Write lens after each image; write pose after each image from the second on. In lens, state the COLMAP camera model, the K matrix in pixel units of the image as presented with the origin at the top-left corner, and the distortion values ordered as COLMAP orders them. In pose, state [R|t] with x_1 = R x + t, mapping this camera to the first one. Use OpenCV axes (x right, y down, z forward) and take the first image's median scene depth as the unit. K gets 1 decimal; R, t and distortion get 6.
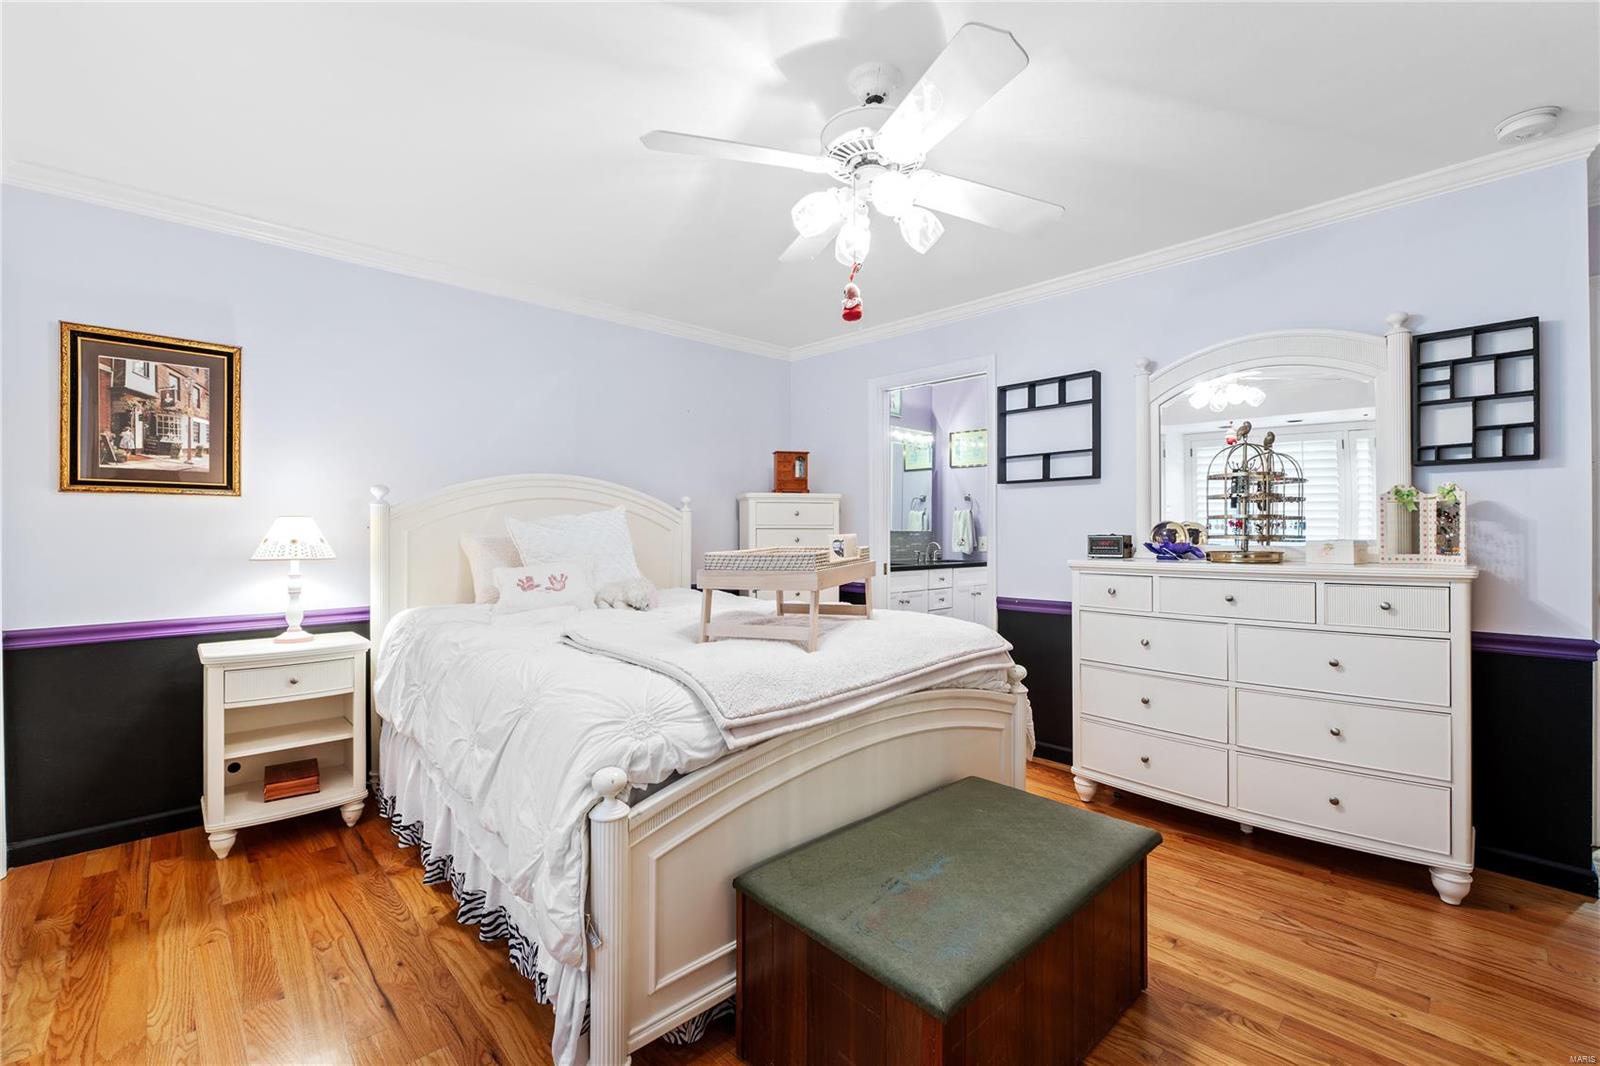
lens RADIAL K [[672.5, 0, 799.3], [0, 672.5, 531.5], [0, 0, 1]] dist [-0.007718, -0.000174]
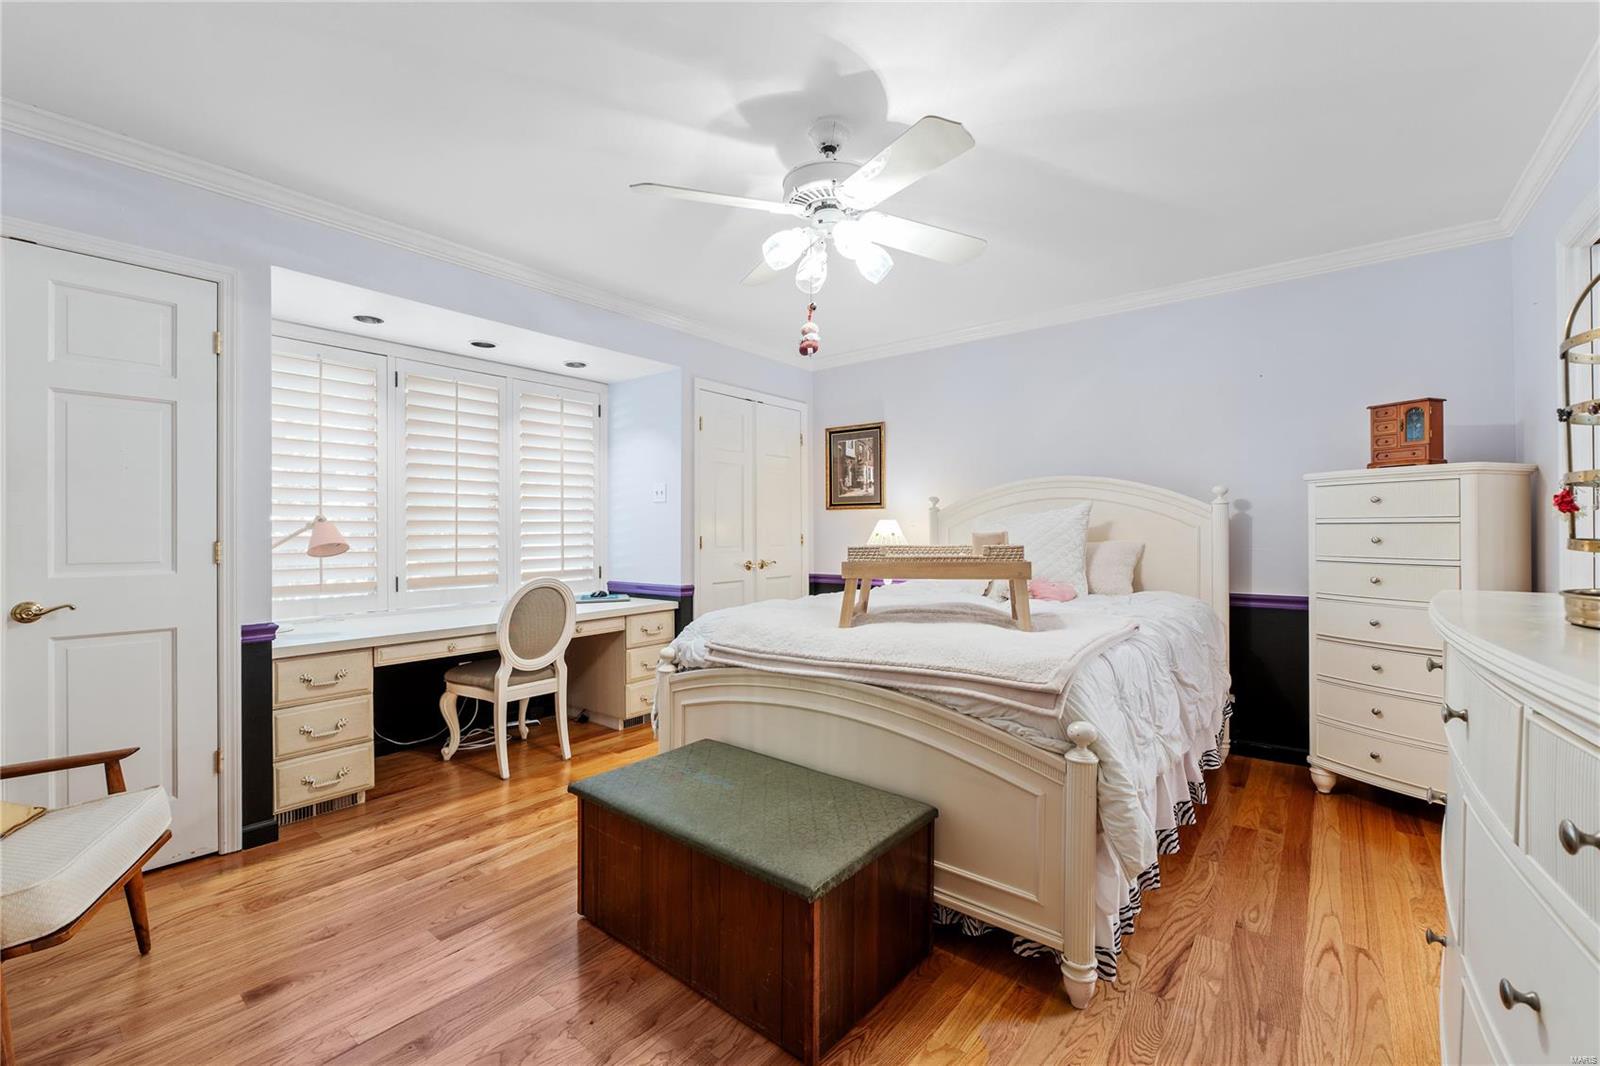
lens RADIAL K [[672.5, 0, 799.3], [0, 672.5, 531.5], [0, 0, 1]] dist [-0.007718, -0.000174]
pose [[0.141787, 0.001876, -0.989895, 0.909921], [0.002640, 0.999994, 0.002273, 0.002435], [0.989894, -0.002936, 0.141781, 0.580348]]
